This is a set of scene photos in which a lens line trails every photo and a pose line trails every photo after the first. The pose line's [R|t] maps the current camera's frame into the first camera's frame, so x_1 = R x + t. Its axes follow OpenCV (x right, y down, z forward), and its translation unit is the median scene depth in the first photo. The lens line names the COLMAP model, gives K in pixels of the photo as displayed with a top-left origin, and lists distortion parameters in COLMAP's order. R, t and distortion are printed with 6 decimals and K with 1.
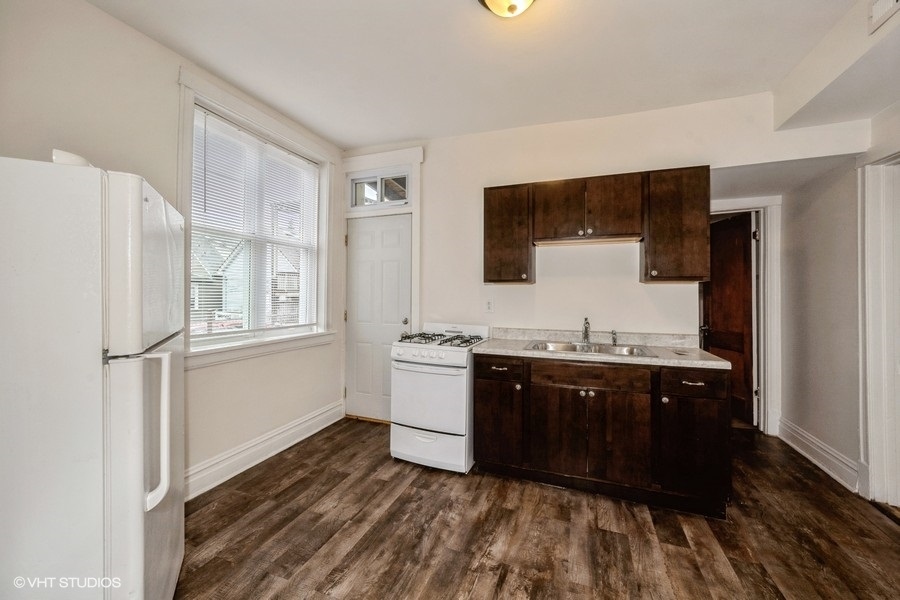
lens RADIAL K [[366.1, 0, 431.3], [0, 366.1, 293.2], [0, 0, 1]] dist [0.001124, -0.000675]
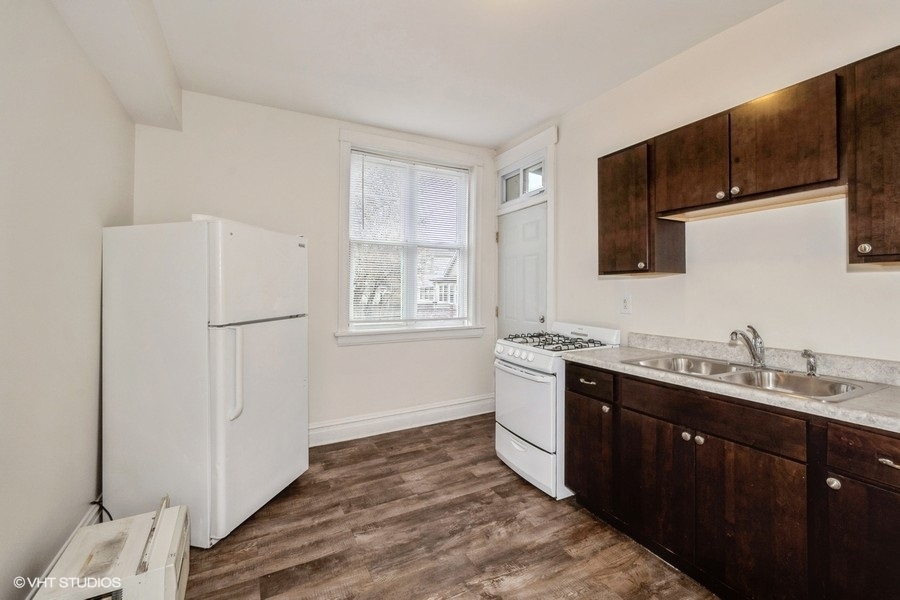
lens RADIAL K [[366.1, 0, 415.1], [0, 366.1, 287.2], [0, 0, 1]] dist [0.001124, -0.000675]
pose [[0.741507, -0.009423, -0.670879, 0.426684], [0.004448, 0.999948, -0.009128, 0.003618], [0.670930, 0.003785, 0.741511, 0.142078]]
